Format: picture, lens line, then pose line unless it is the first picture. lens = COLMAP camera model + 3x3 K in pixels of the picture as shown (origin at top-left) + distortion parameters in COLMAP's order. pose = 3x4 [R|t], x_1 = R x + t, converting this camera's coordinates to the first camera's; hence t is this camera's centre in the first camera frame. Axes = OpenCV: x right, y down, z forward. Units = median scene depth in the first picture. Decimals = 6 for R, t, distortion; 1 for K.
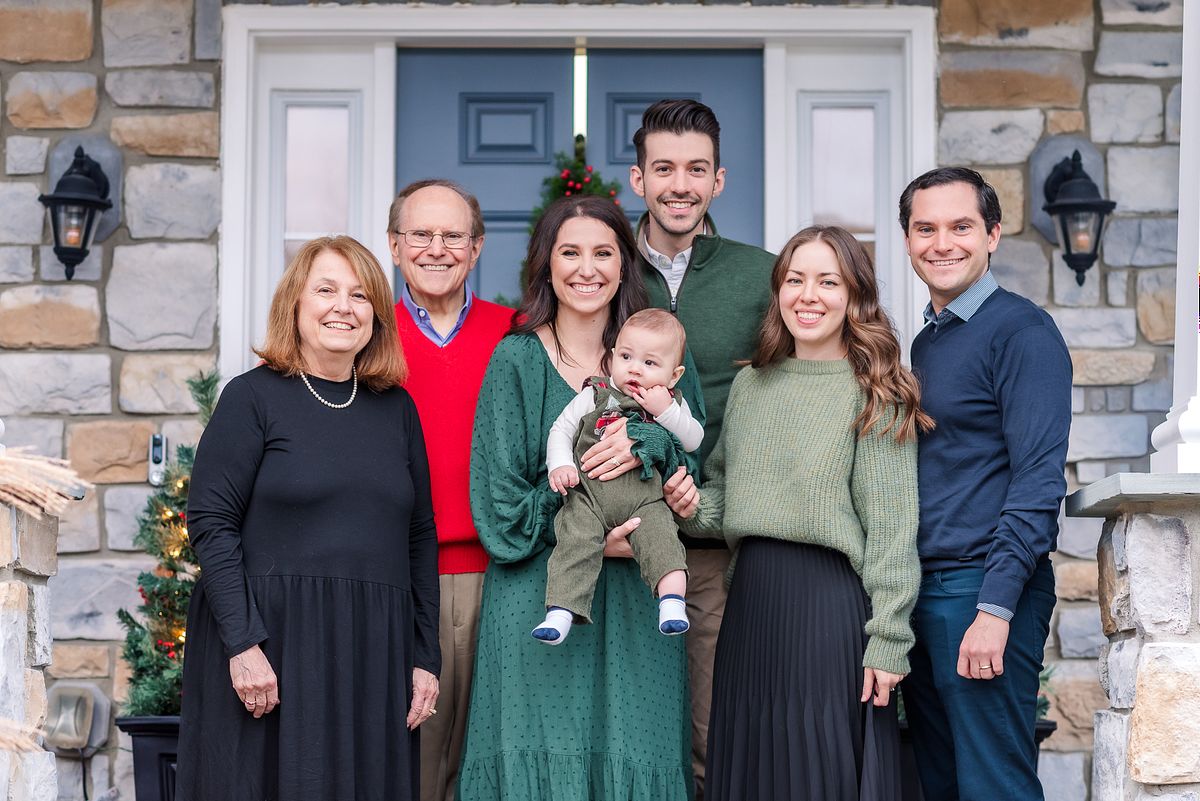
lens RADIAL K [[2965.8, 0, 600.0], [0, 2965.8, 400.5], [0, 0, 1]] dist [-0.012647, -0.589098]
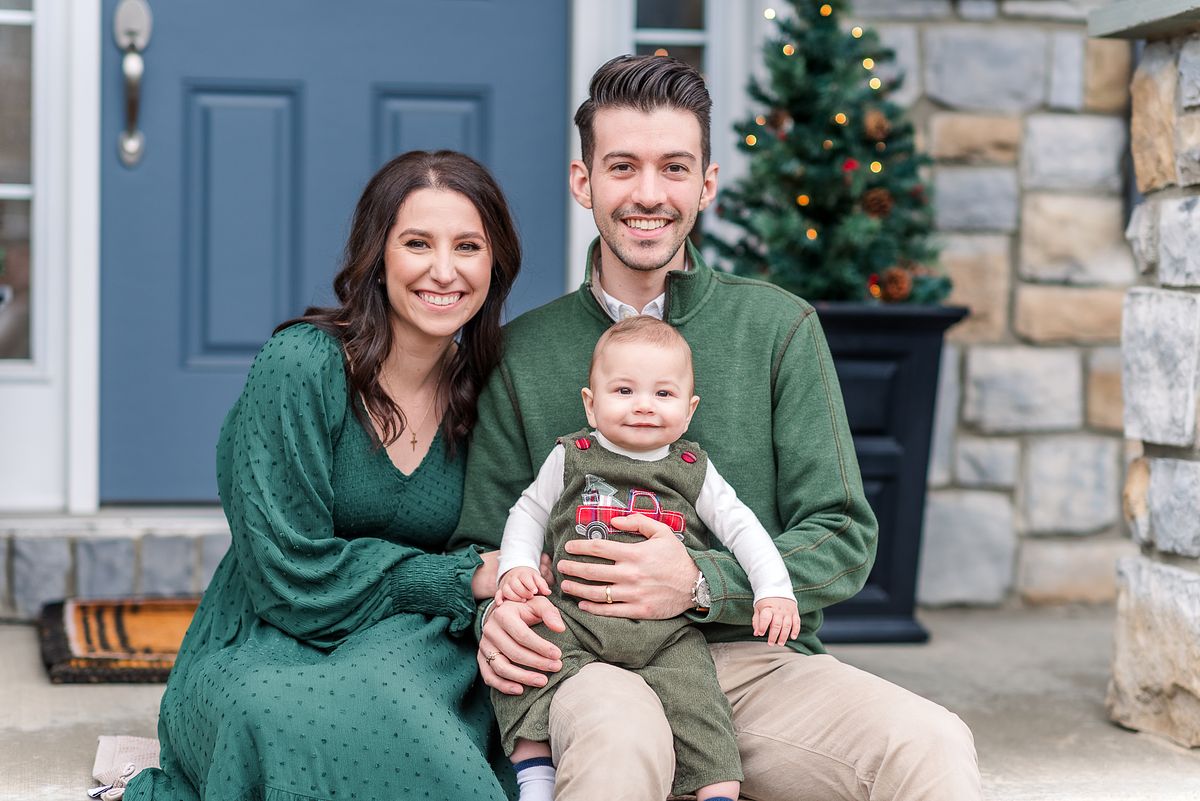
lens RADIAL K [[2965.8, 0, 600.0], [0, 2965.8, 400.5], [0, 0, 1]] dist [-0.012647, -0.589098]
pose [[0.981022, 0.003468, 0.193866, -0.092627], [-0.029355, 0.990972, 0.130816, 0.028759], [-0.191662, -0.134024, 0.972267, 0.211197]]
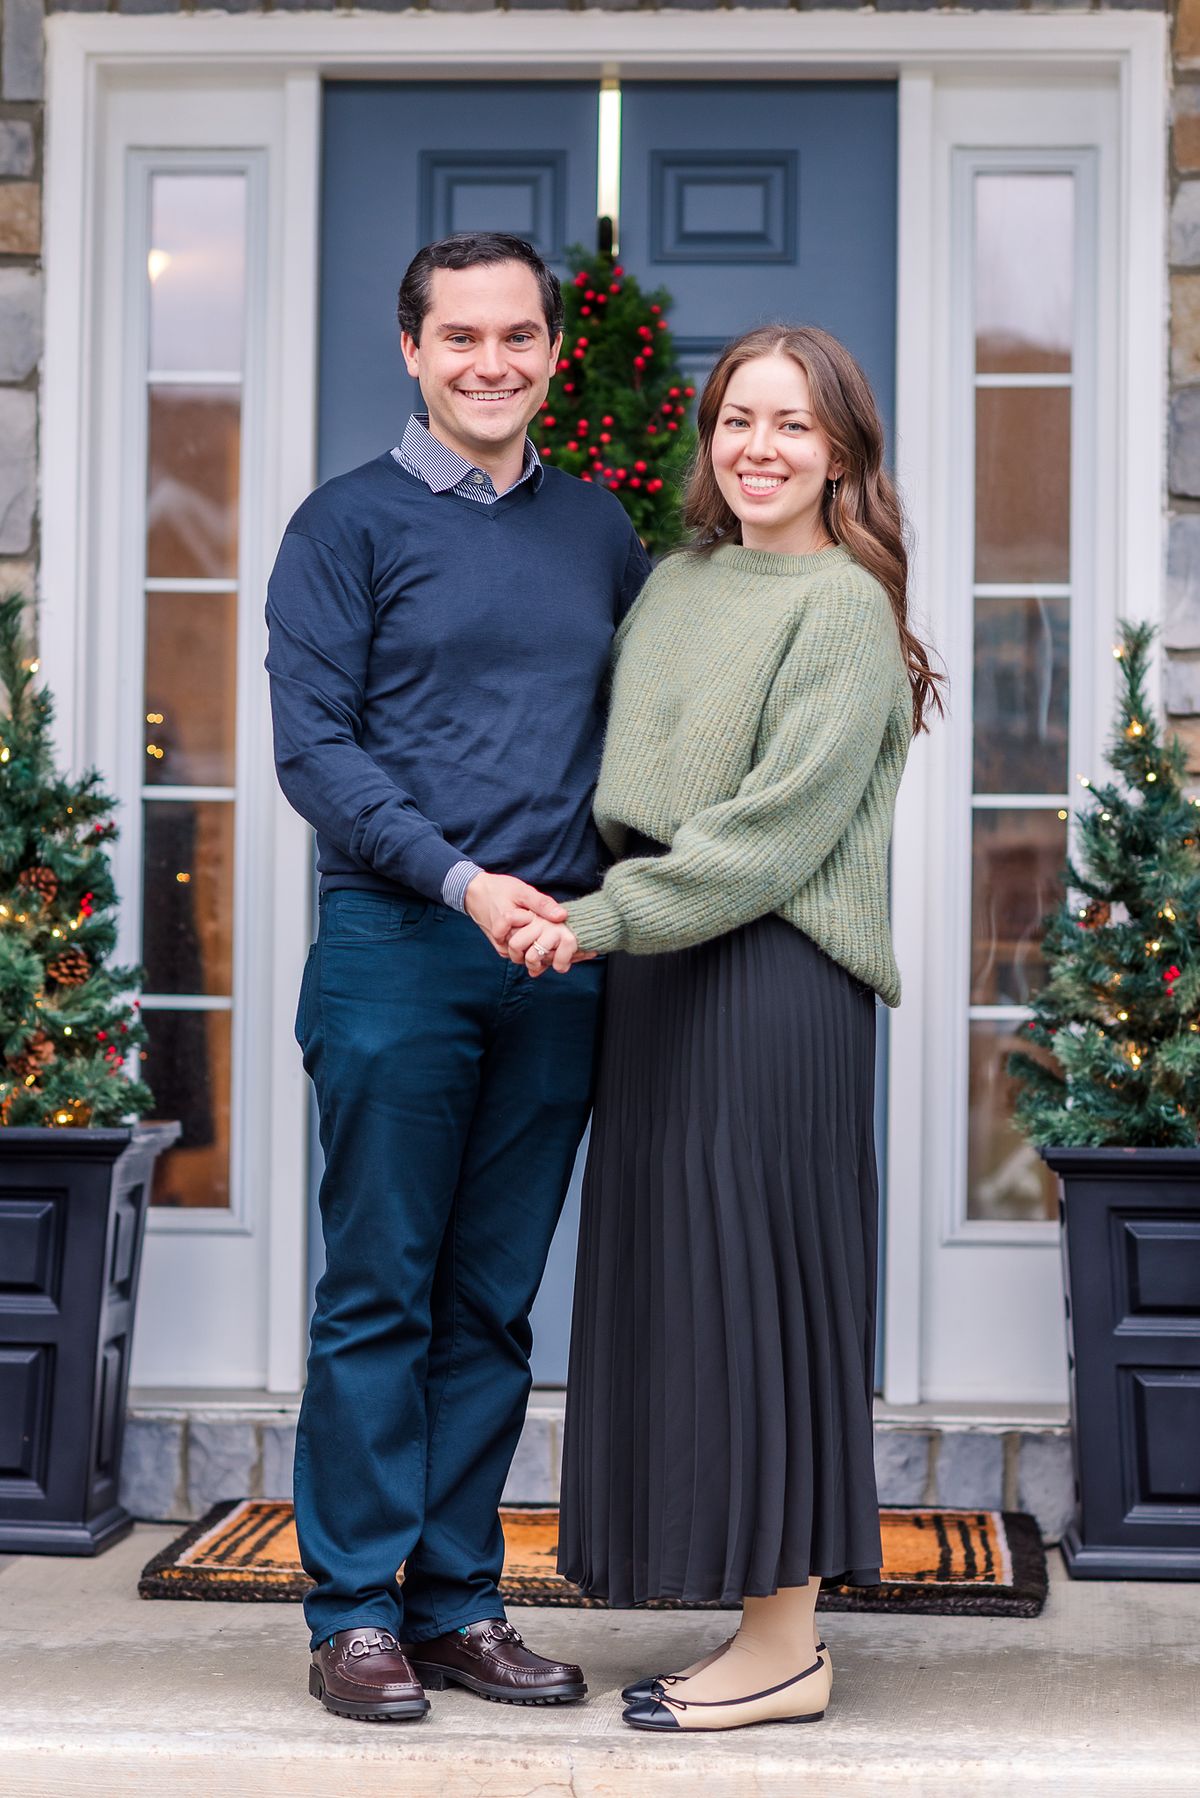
lens RADIAL K [[4443.8, 0, 600.0], [0, 4443.8, 899.0], [0, 0, 1]] dist [-0.012647, -0.589098]
pose [[0.998055, 0.007796, -0.061852, 0.052814], [-0.003655, 0.997760, 0.066795, -0.007535], [0.062235, -0.066439, 0.995848, 0.043167]]
